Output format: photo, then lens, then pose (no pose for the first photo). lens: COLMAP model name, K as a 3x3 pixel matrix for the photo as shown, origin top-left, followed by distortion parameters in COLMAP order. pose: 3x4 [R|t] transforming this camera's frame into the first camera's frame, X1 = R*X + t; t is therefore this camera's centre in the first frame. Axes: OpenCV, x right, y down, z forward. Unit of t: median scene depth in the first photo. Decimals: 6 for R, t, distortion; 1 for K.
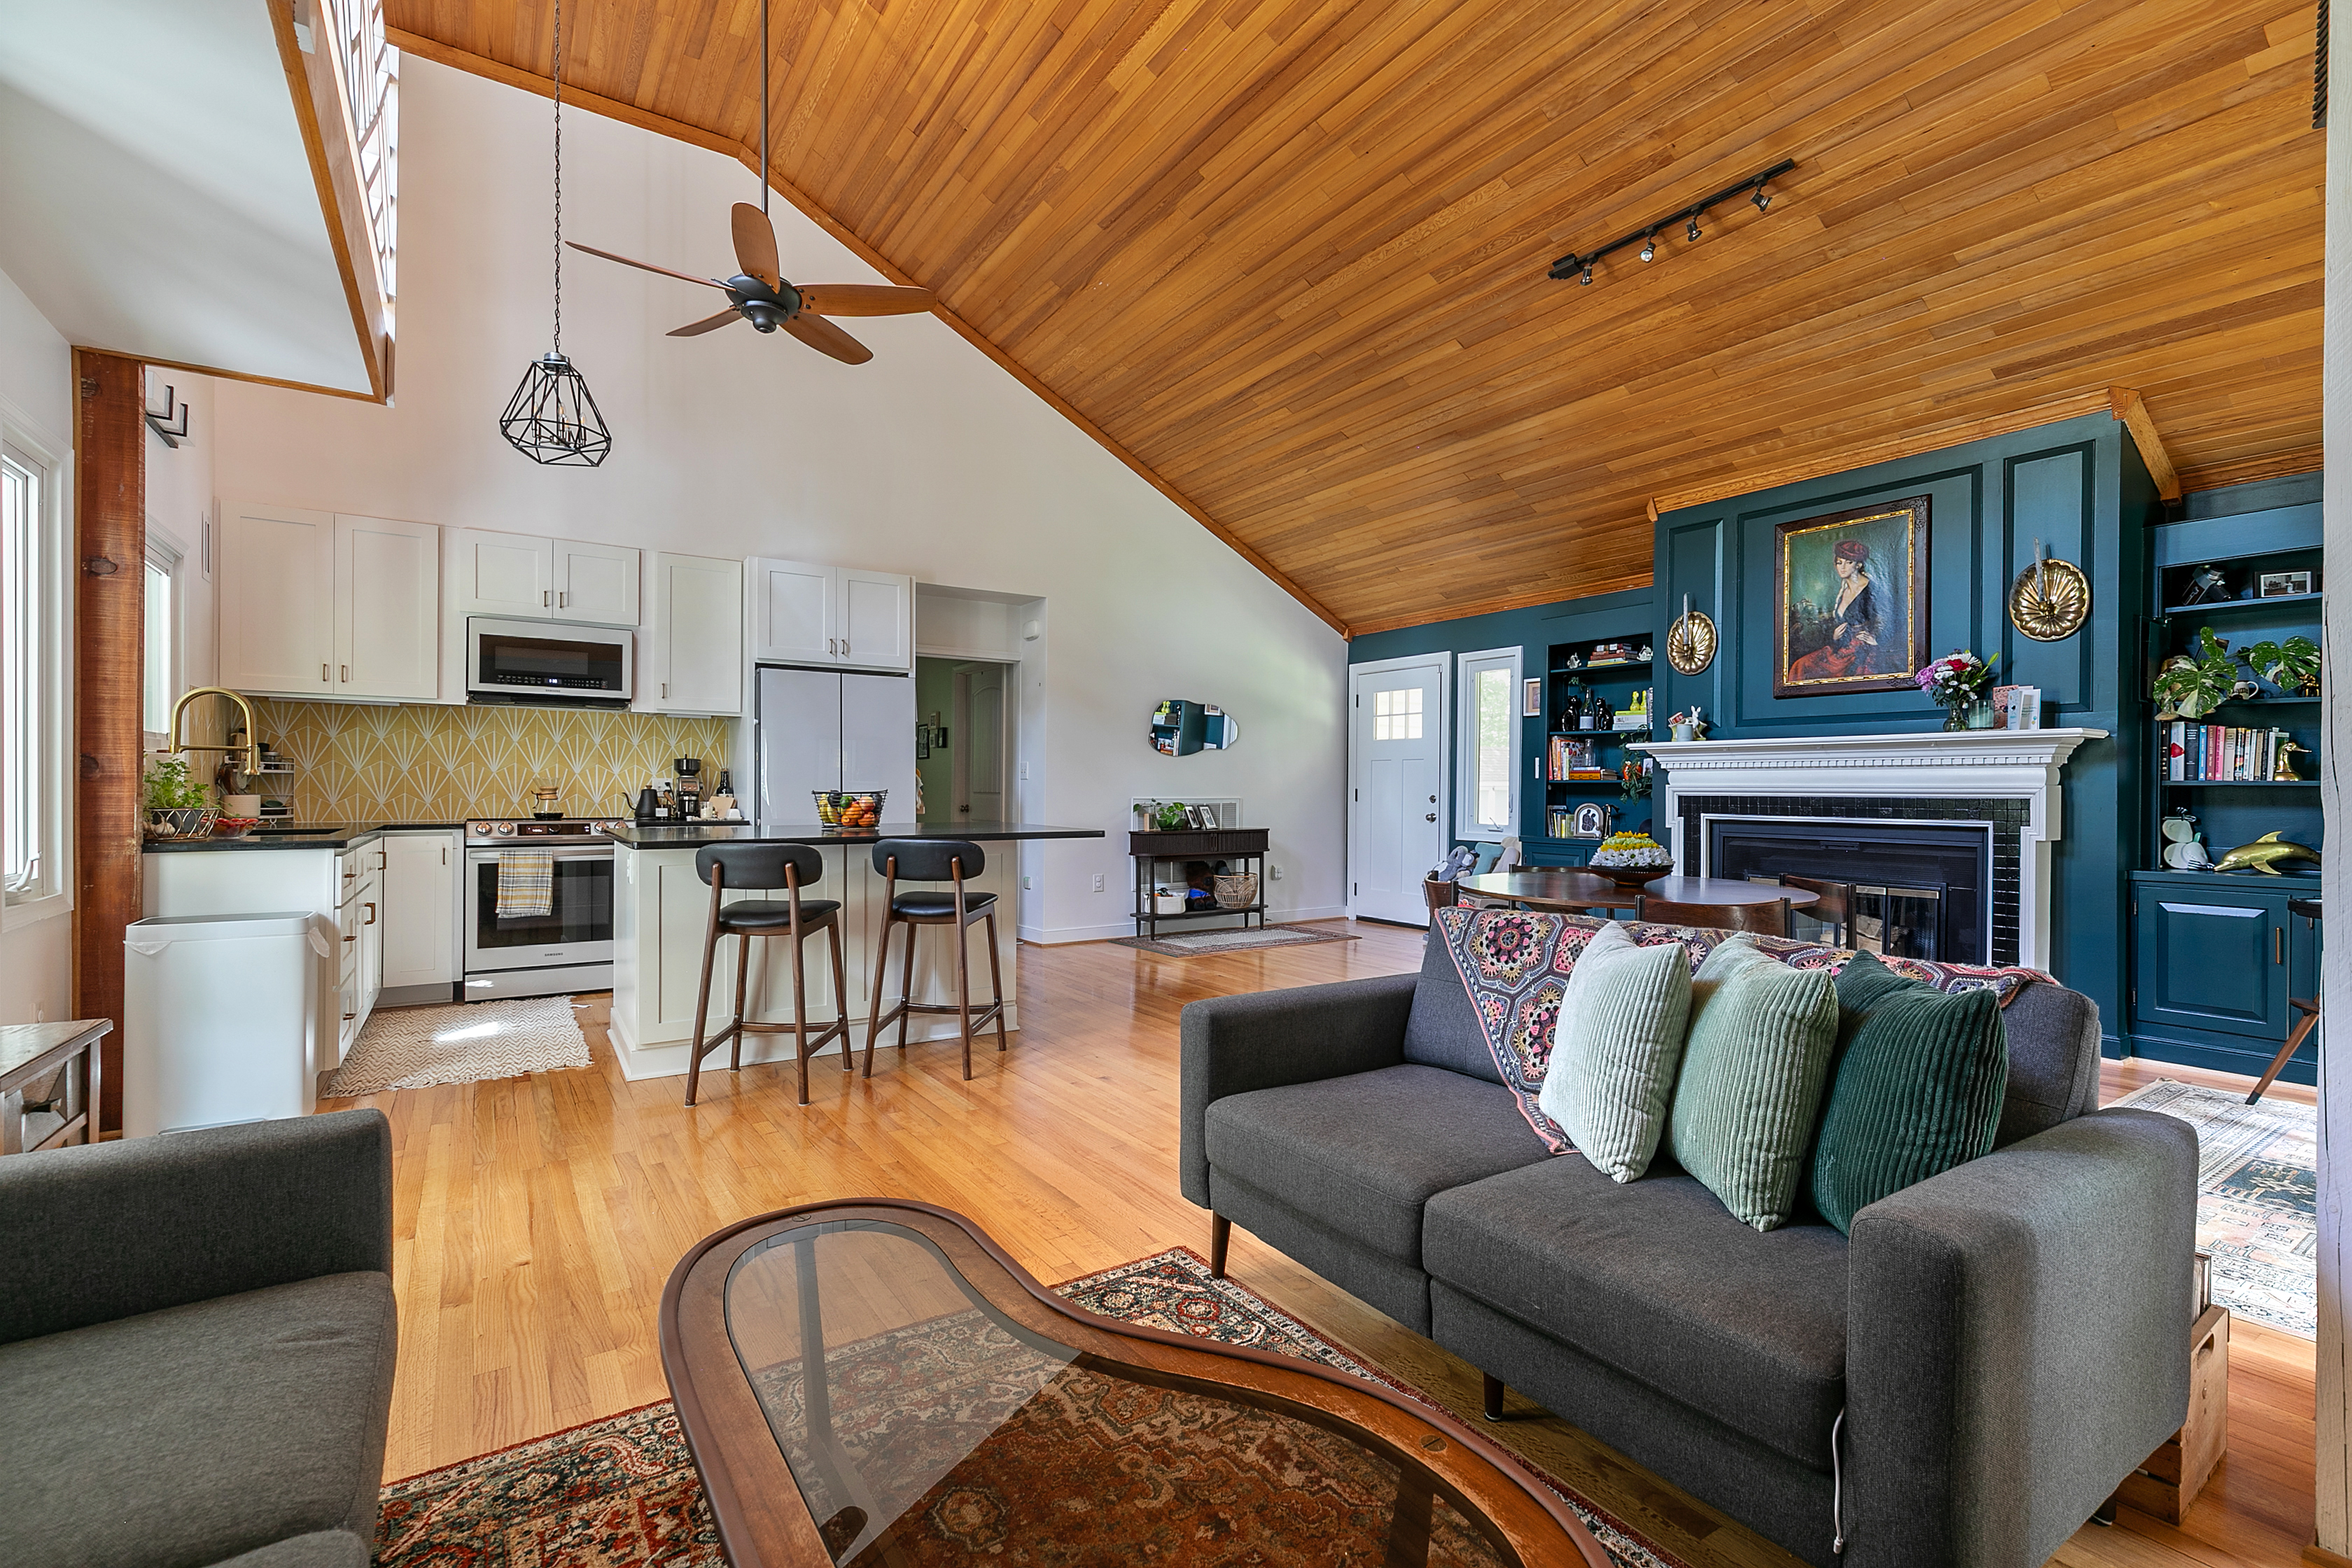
lens RADIAL K [[1059.7, 0, 1181.6], [0, 1059.7, 786.4], [0, 0, 1]] dist [0.015379, -0.005414]
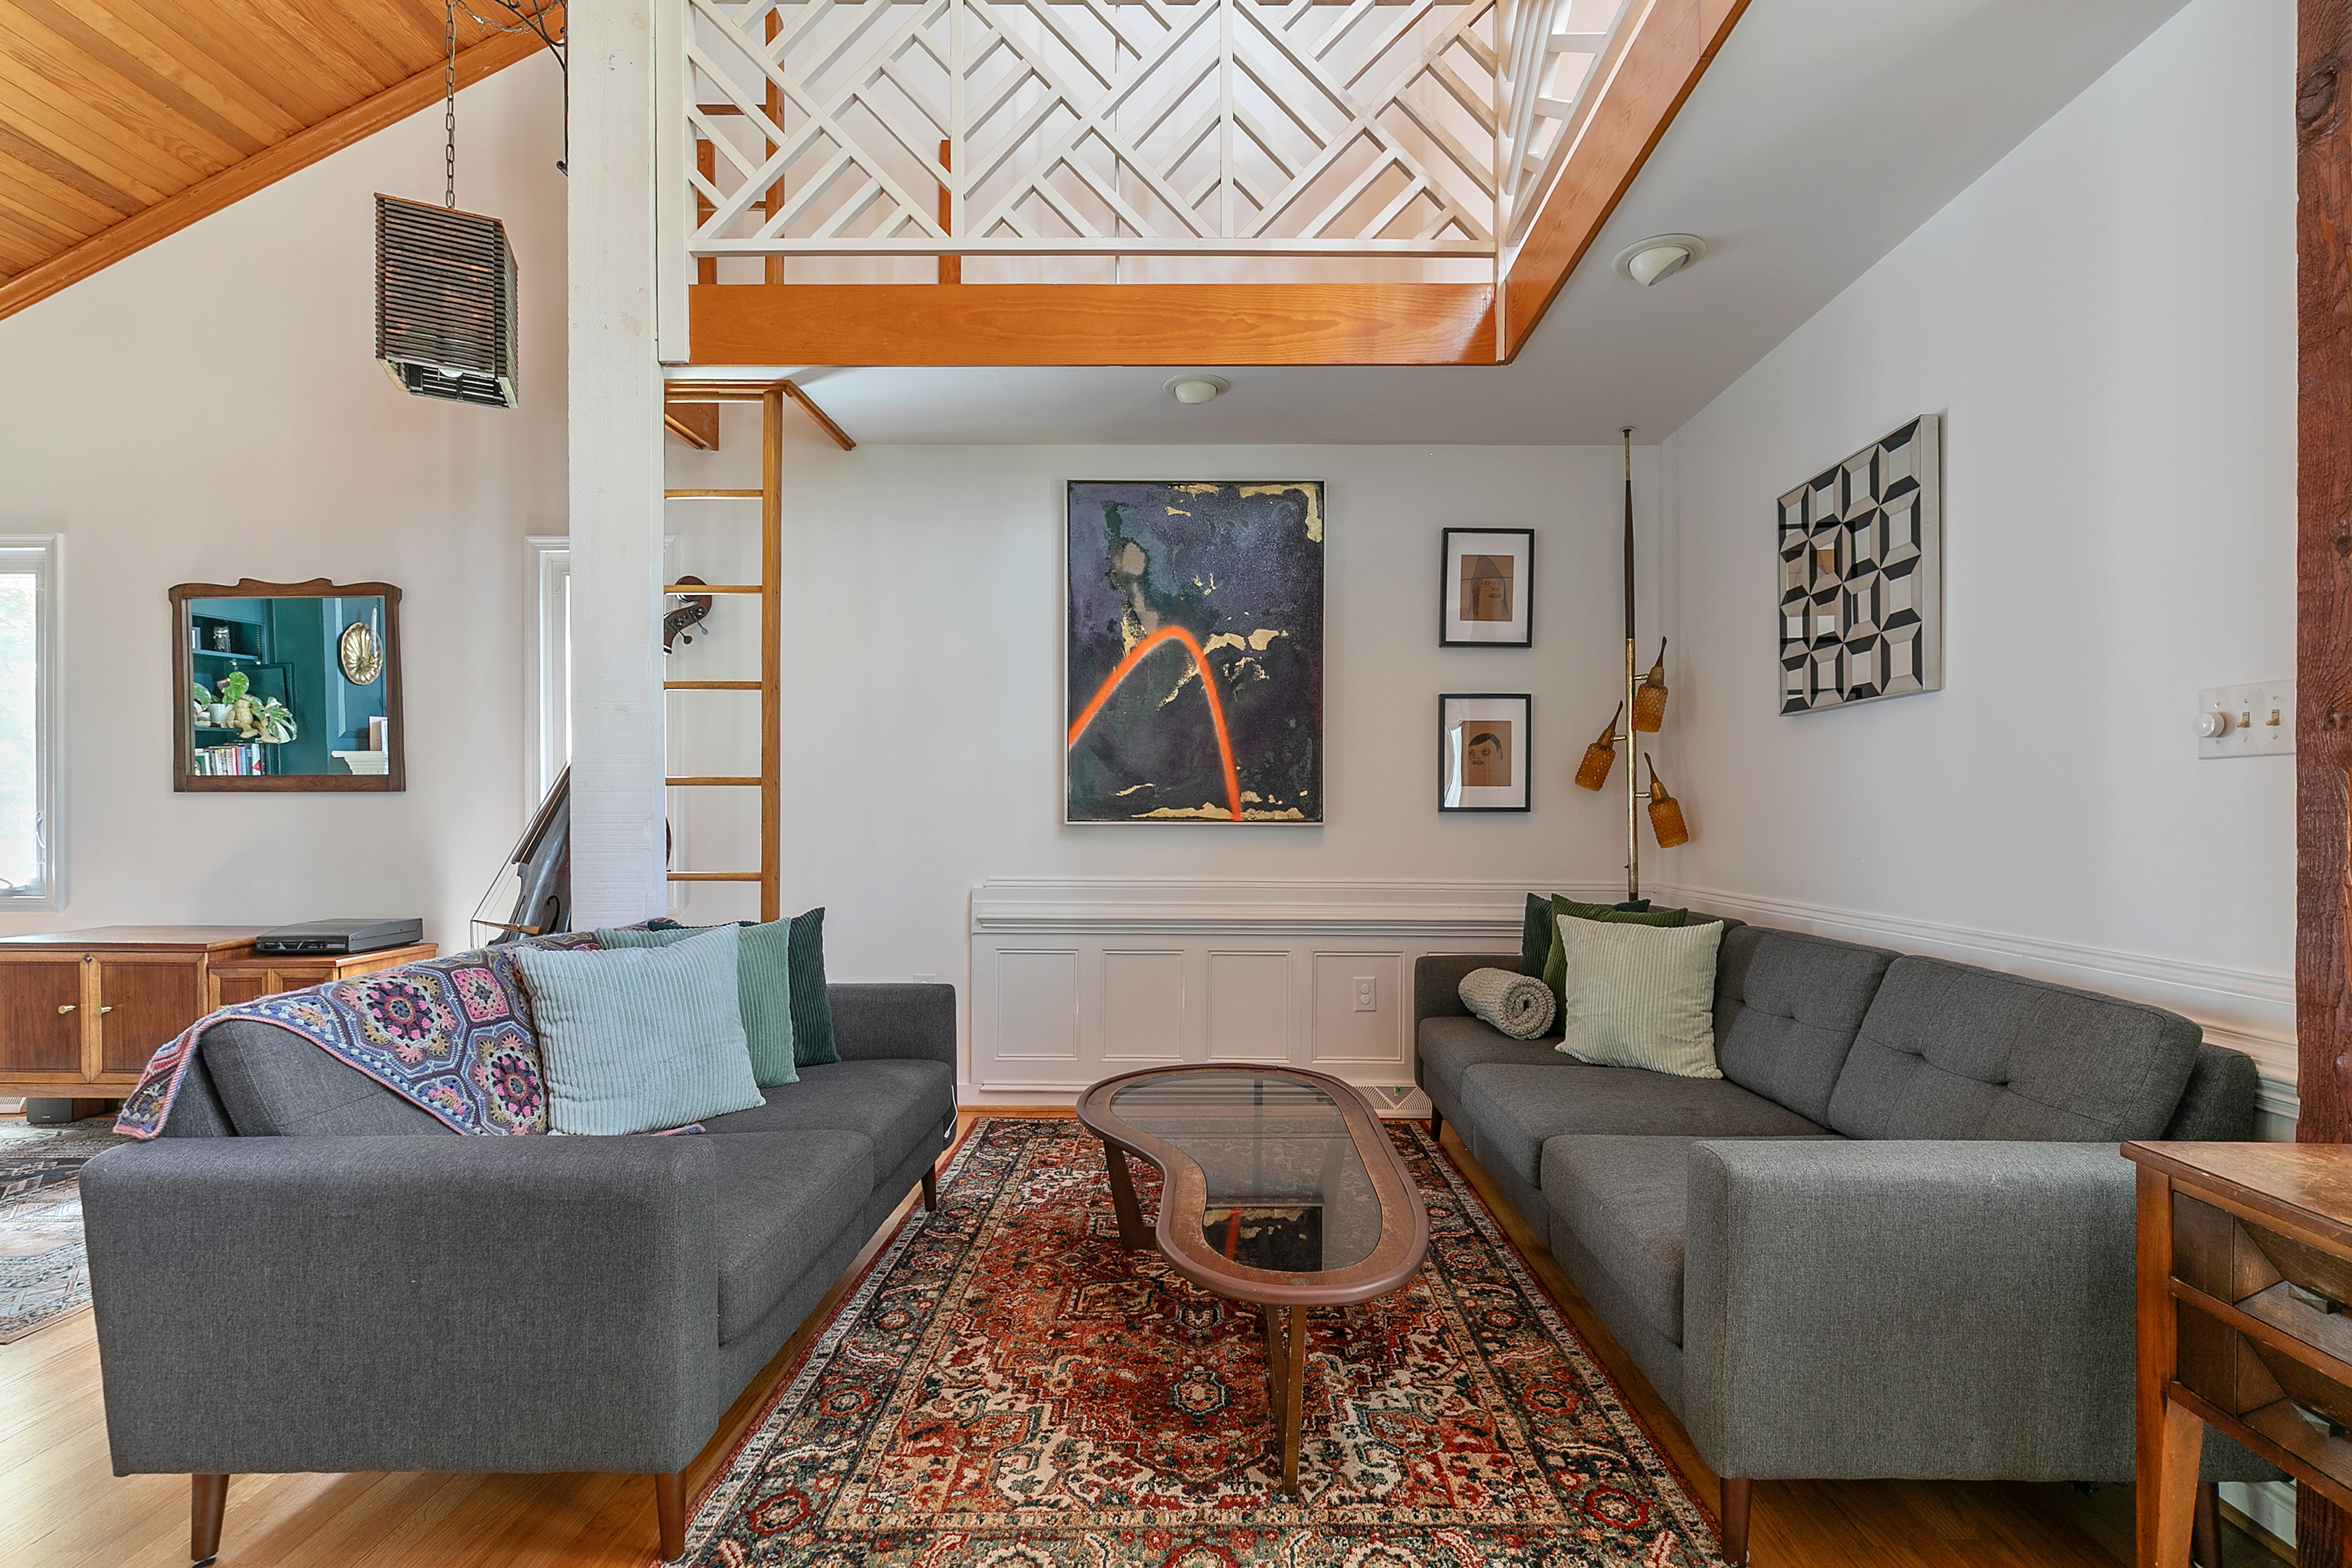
lens RADIAL K [[1059.7, 0, 1212.6], [0, 1059.7, 818.6], [0, 0, 1]] dist [0.015379, -0.005414]
pose [[-0.828067, -0.009009, 0.560557, -0.250588], [-0.007951, 0.999959, 0.004324, 0.000869], [-0.560573, -0.000876, -0.828105, 0.561660]]
